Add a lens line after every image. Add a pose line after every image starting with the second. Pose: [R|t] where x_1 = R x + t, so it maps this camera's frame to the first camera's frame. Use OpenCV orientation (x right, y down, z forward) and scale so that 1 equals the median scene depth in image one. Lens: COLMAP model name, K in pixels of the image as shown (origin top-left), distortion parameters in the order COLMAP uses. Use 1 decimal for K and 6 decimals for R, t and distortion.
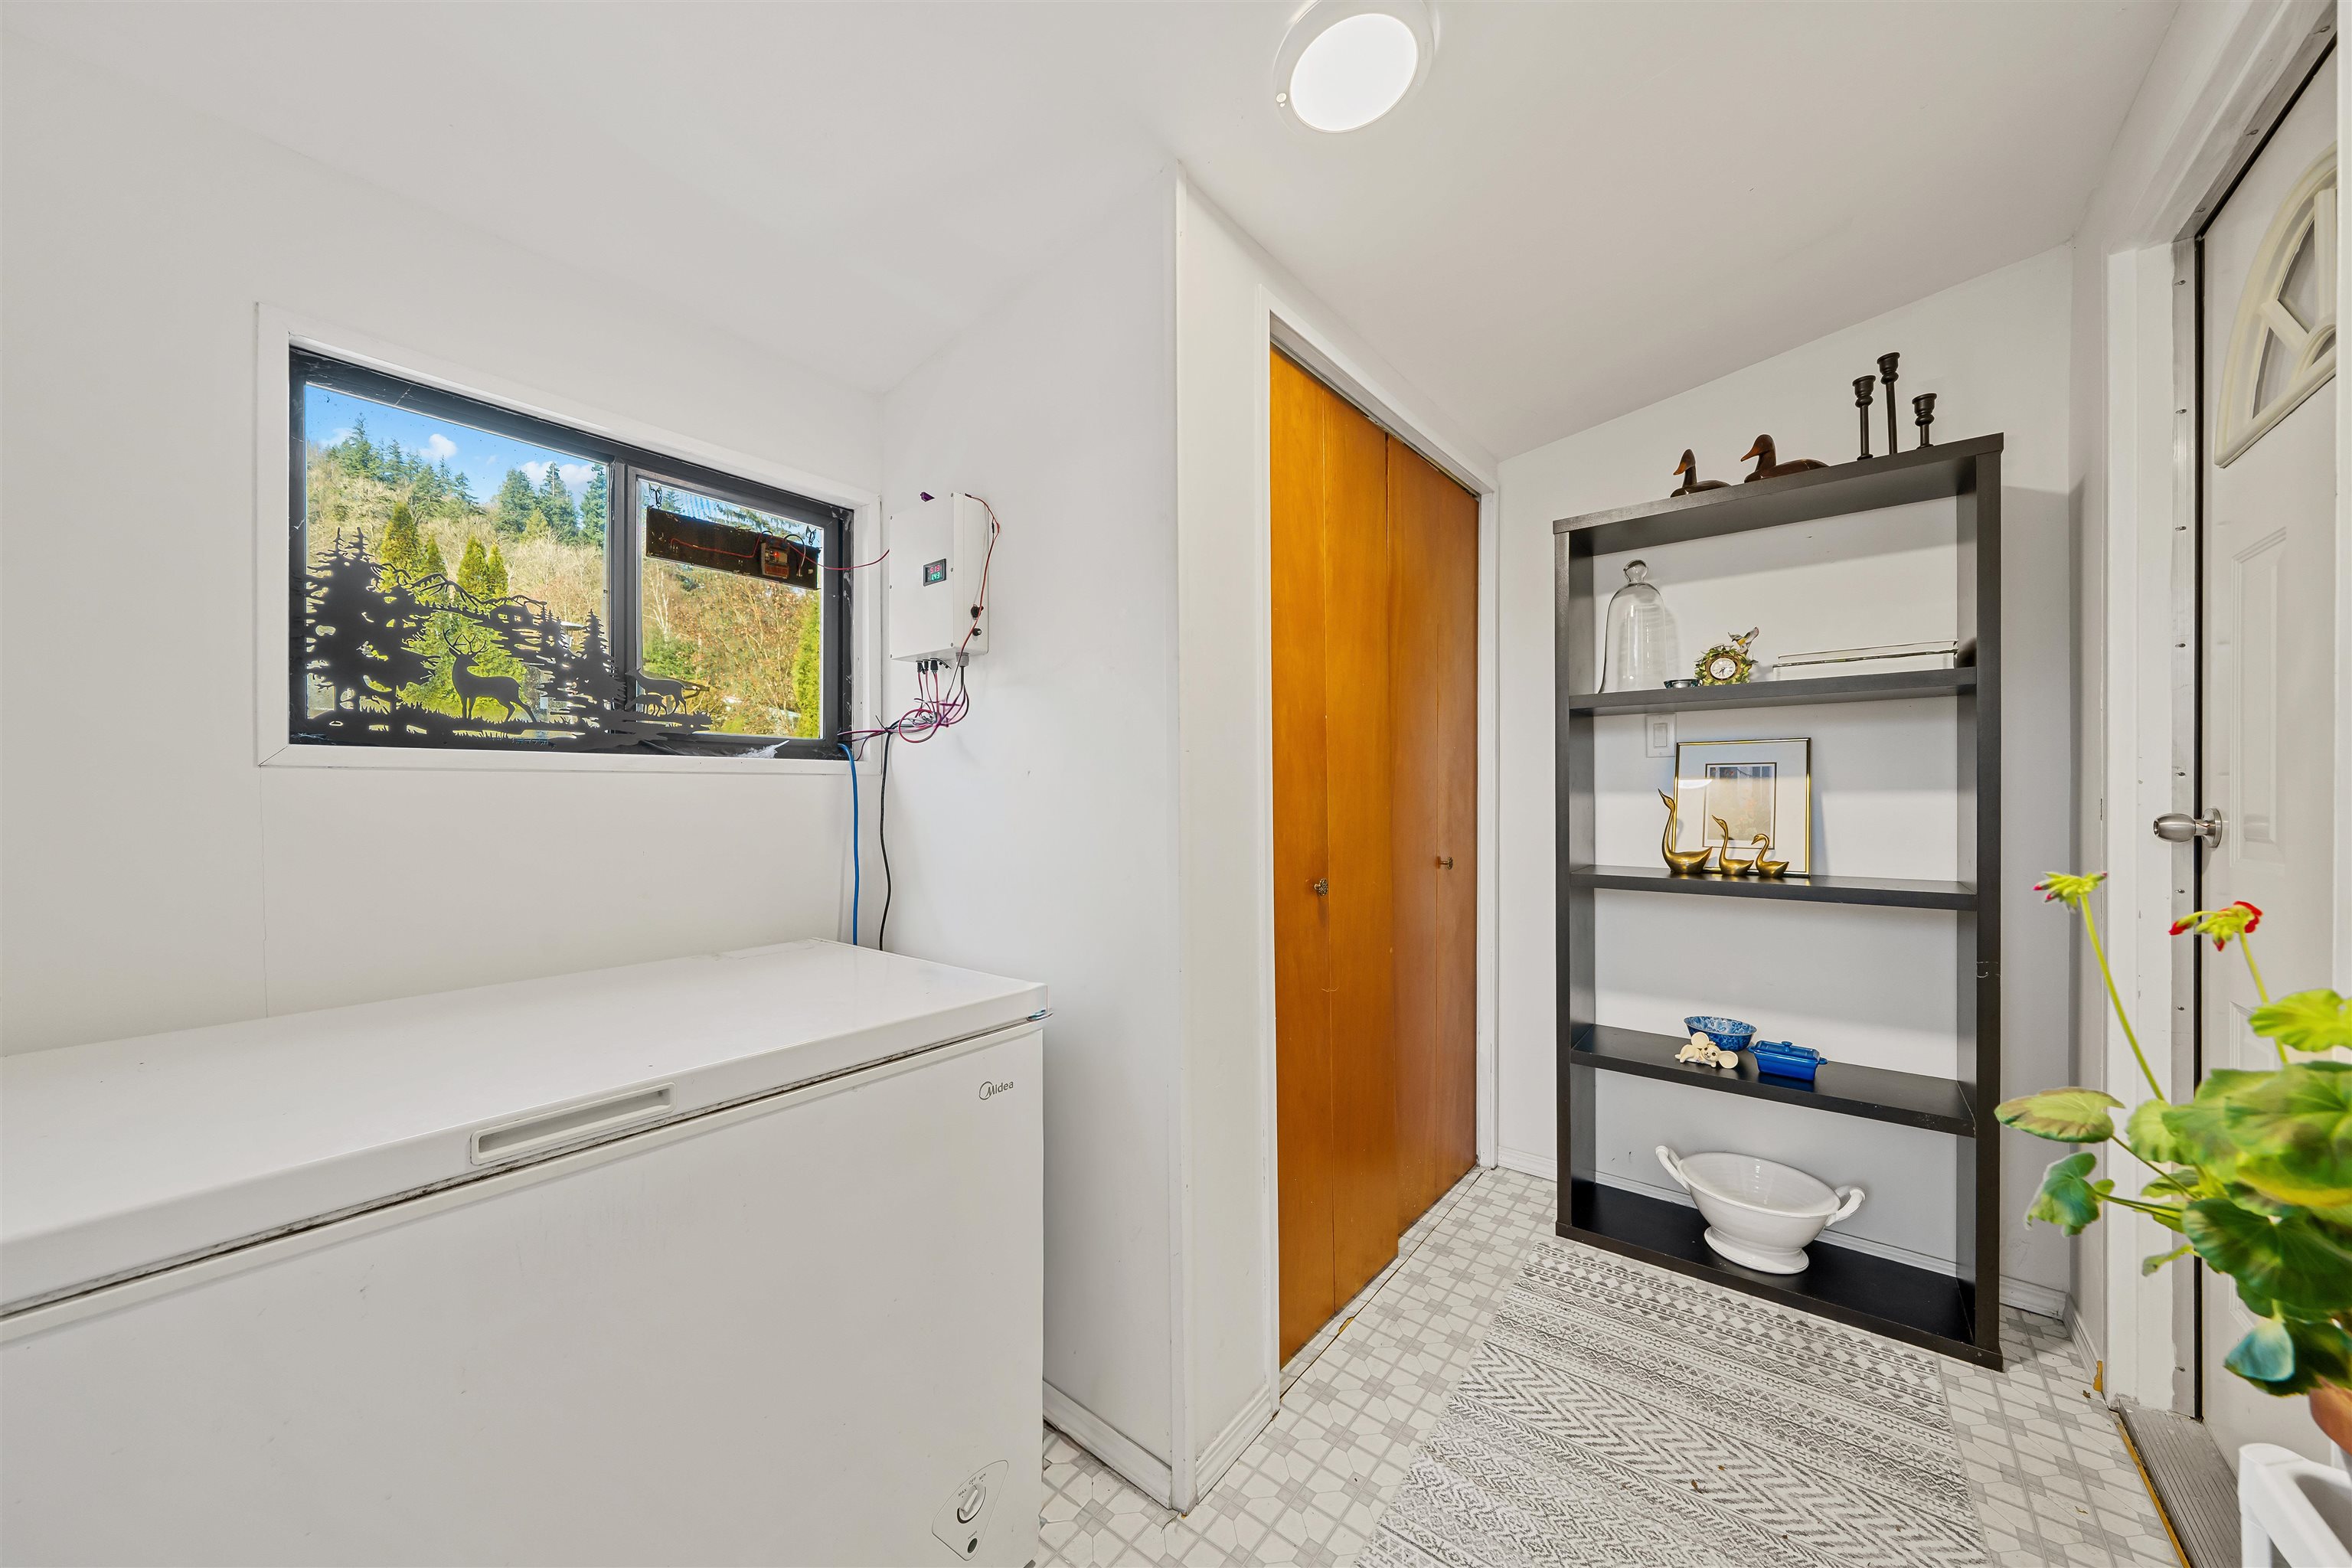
lens RADIAL K [[814.5, 0, 1170.0], [0, 814.5, 787.6], [0, 0, 1]] dist [-0.002283, -0.000163]
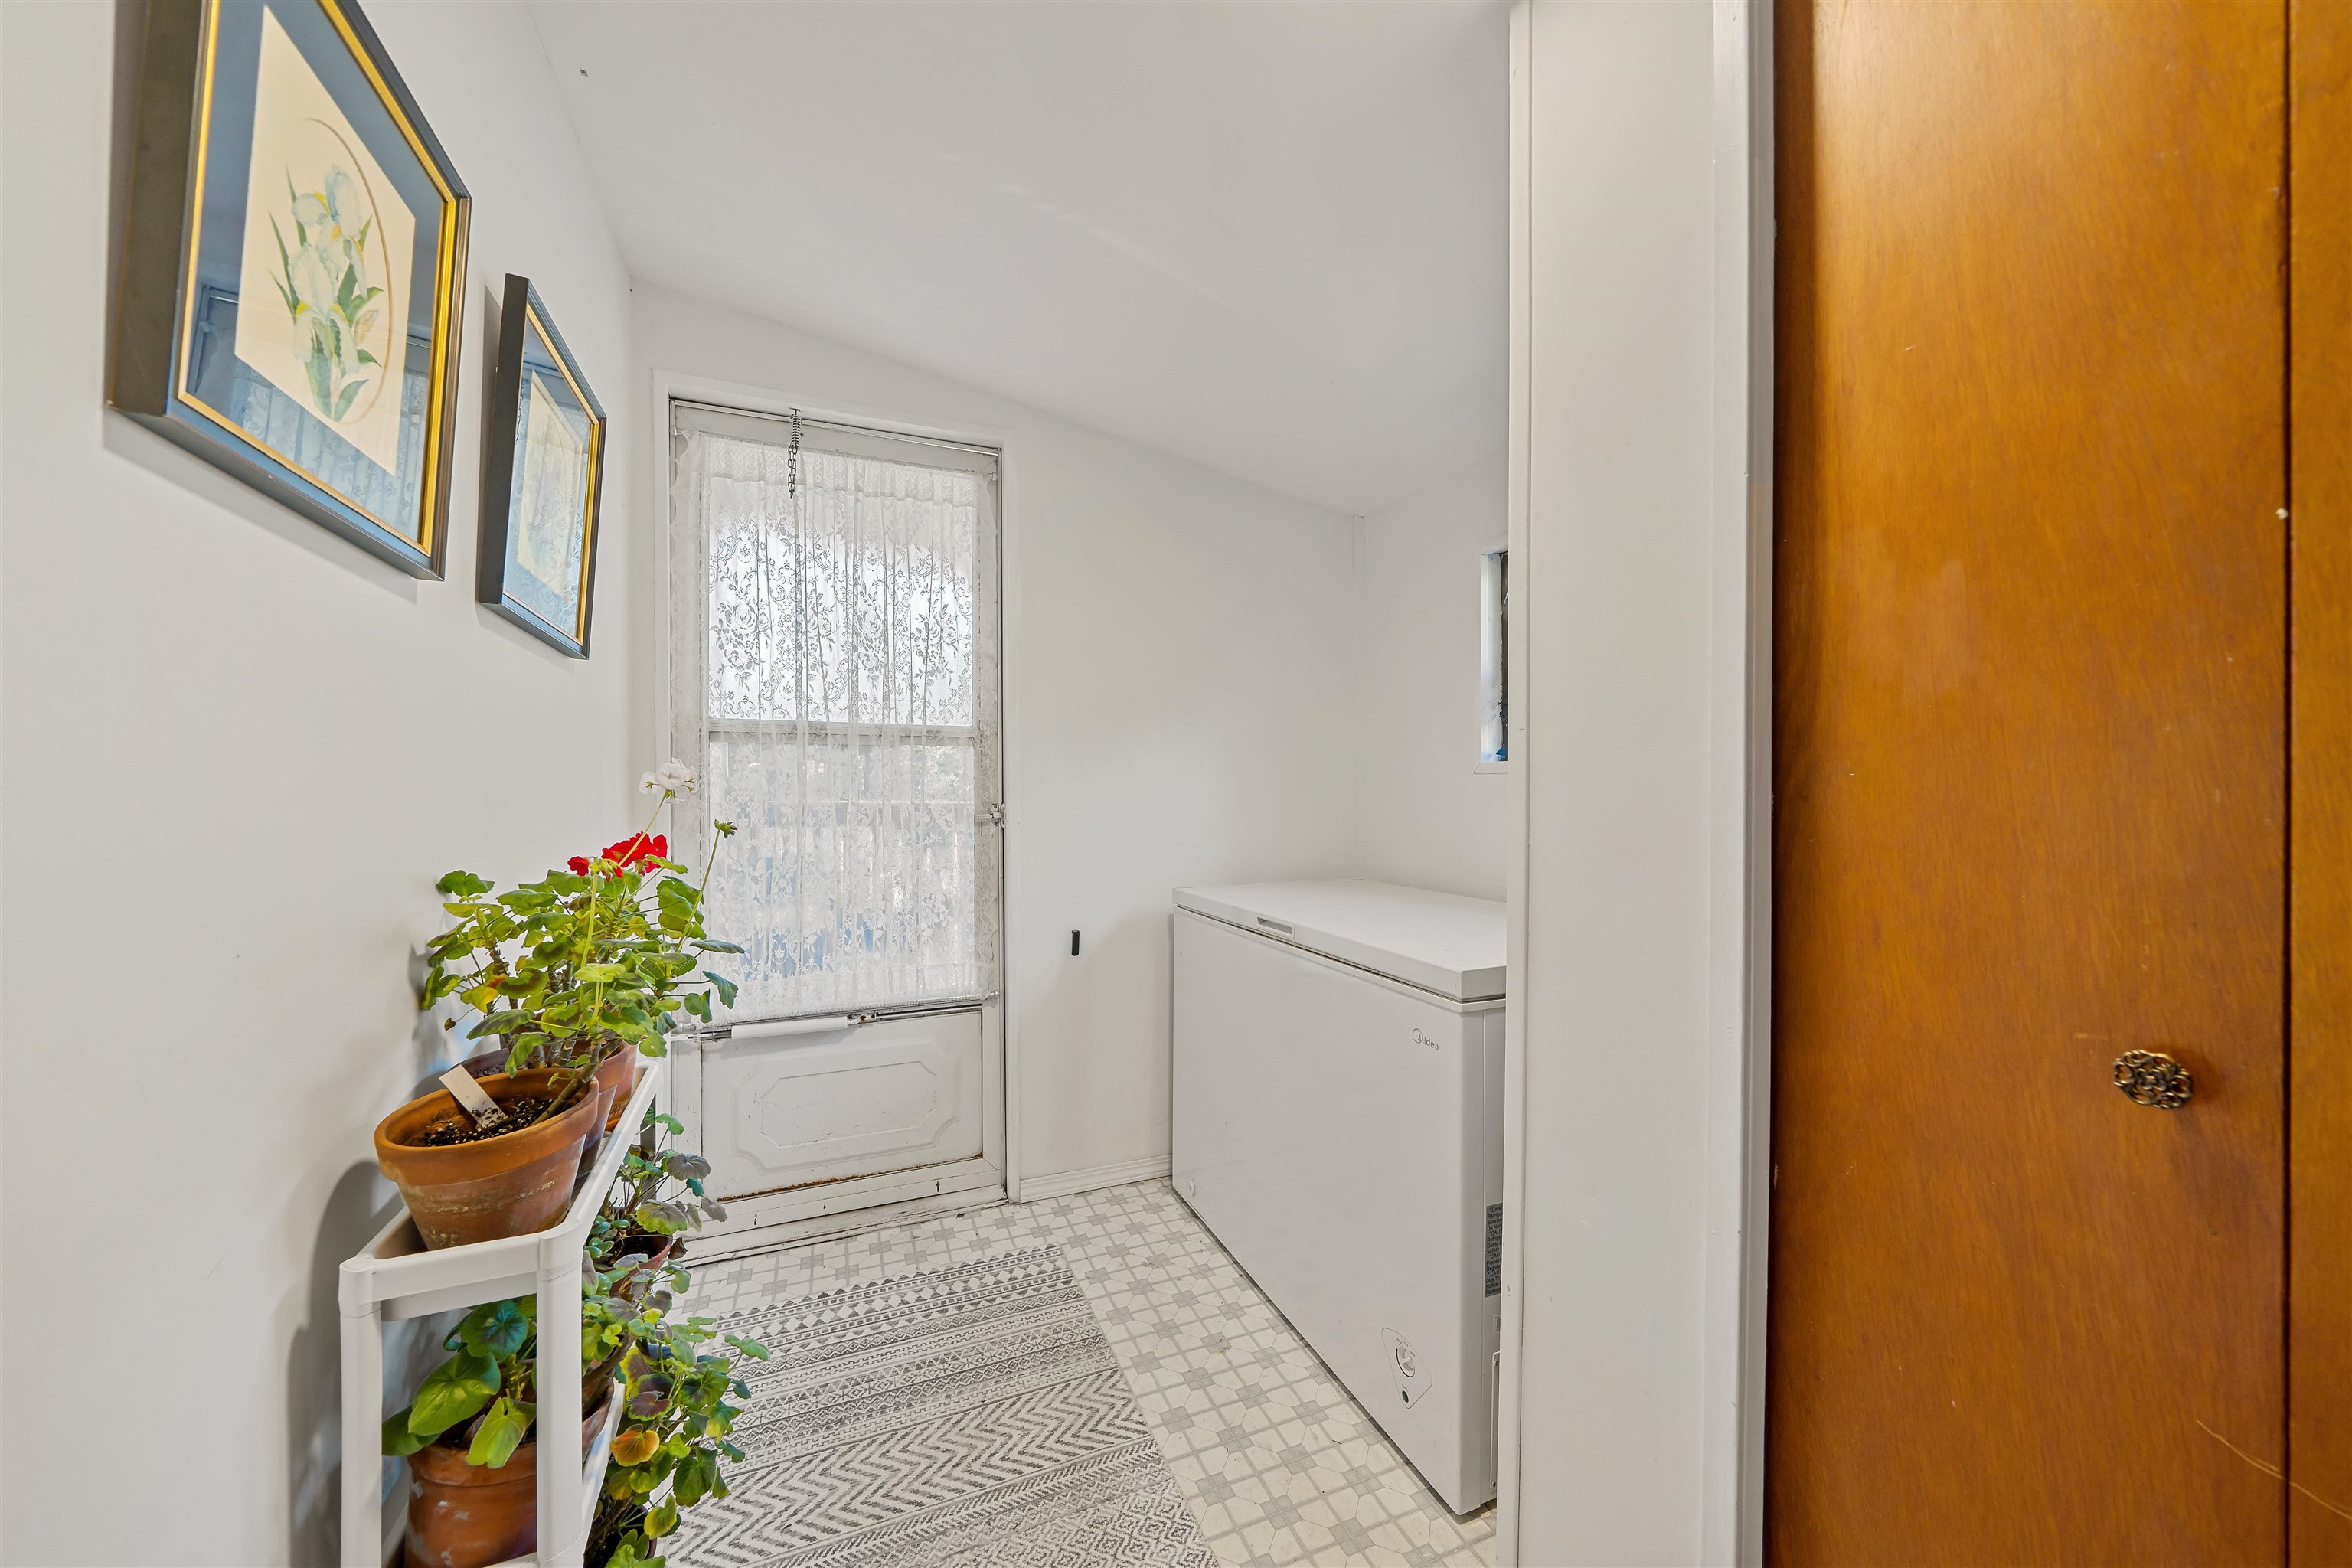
lens RADIAL K [[814.5, 0, 1172.7], [0, 814.5, 787.1], [0, 0, 1]] dist [-0.002283, -0.000163]
pose [[-0.481545, -0.007396, -0.876390, 1.339177], [0.000627, 0.999961, -0.008784, 0.024805], [0.876421, -0.004780, -0.481522, 1.699999]]
